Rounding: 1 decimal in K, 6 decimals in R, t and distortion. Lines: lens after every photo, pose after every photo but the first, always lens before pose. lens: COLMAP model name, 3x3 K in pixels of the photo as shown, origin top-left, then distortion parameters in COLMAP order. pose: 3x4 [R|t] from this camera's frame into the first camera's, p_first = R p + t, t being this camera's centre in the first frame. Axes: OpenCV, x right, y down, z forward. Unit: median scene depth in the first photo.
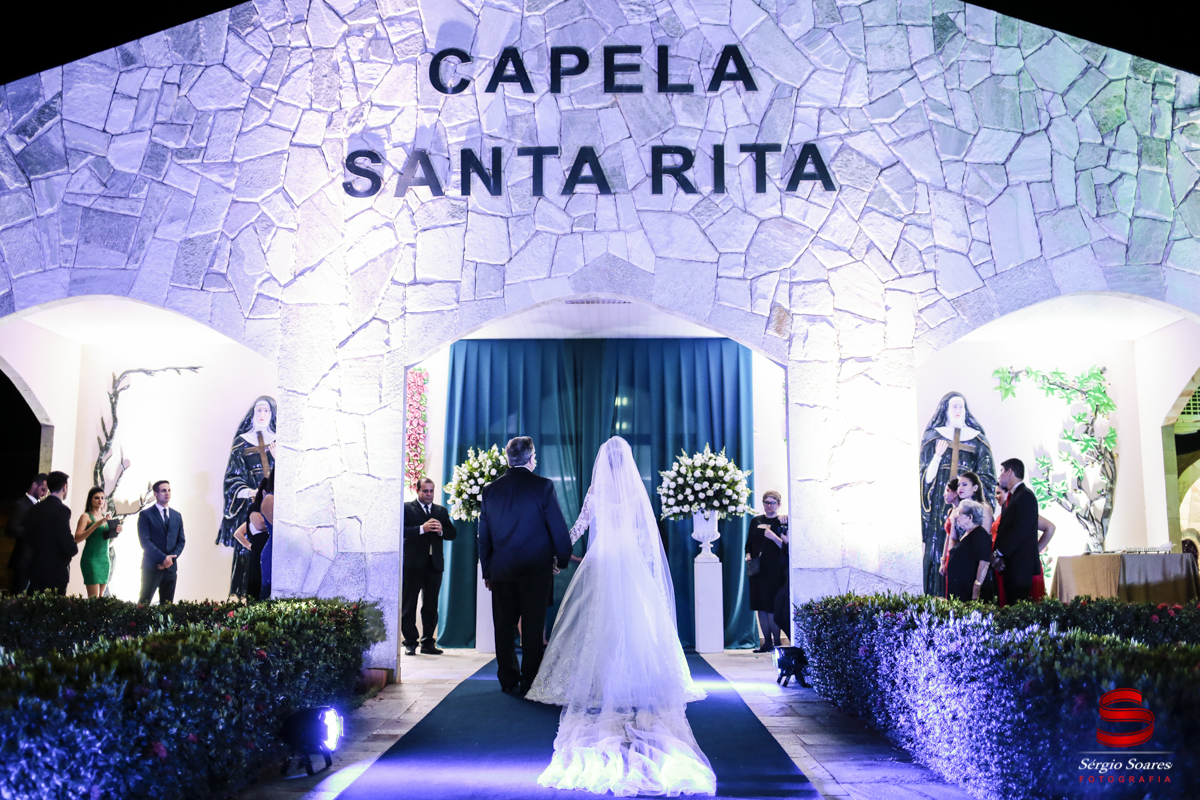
lens RADIAL K [[1164.0, 0, 600.0], [0, 1164.0, 400.0], [0, 0, 1]] dist [-0.077499, 0.009621]
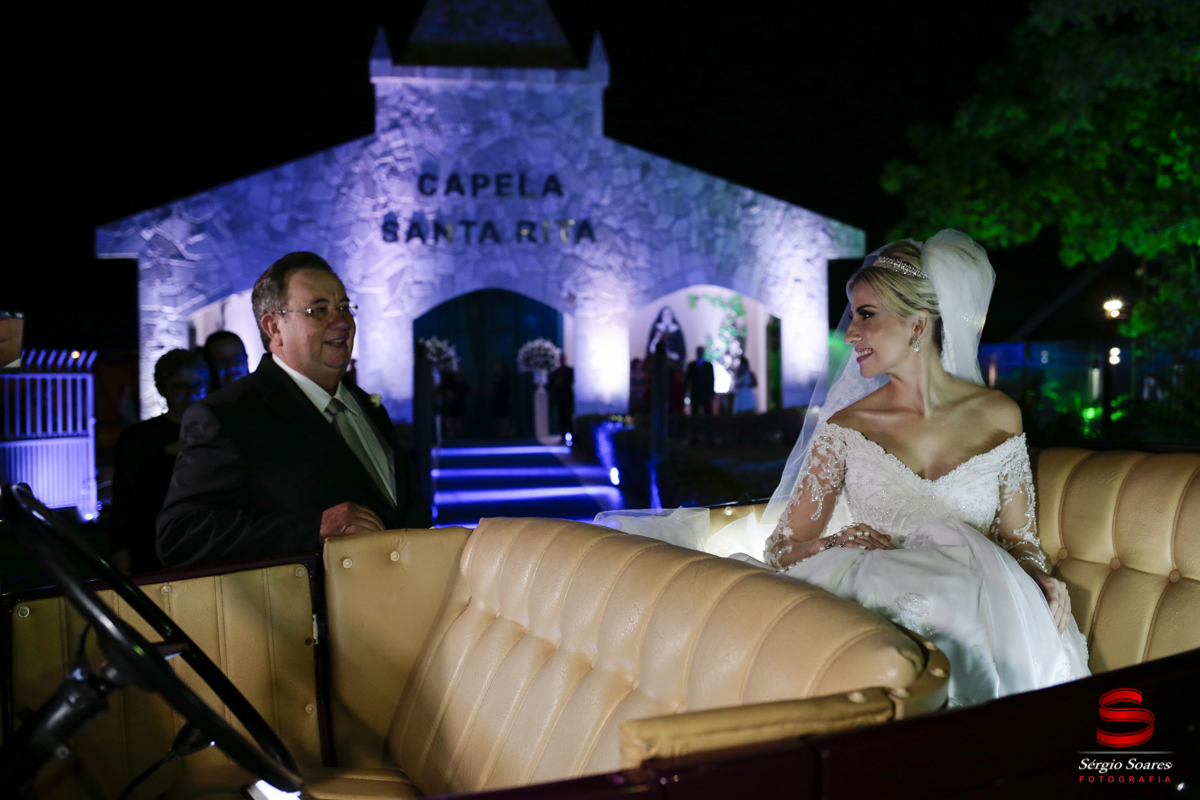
lens RADIAL K [[1214.4, 0, 600.0], [0, 1214.4, 400.0], [0, 0, 1]] dist [0.001448, 0.001975]
pose [[0.989949, -0.013218, 0.140806, -0.136113], [-0.011771, 0.984467, 0.175173, -0.292392], [-0.140934, -0.175070, 0.974417, -1.423725]]
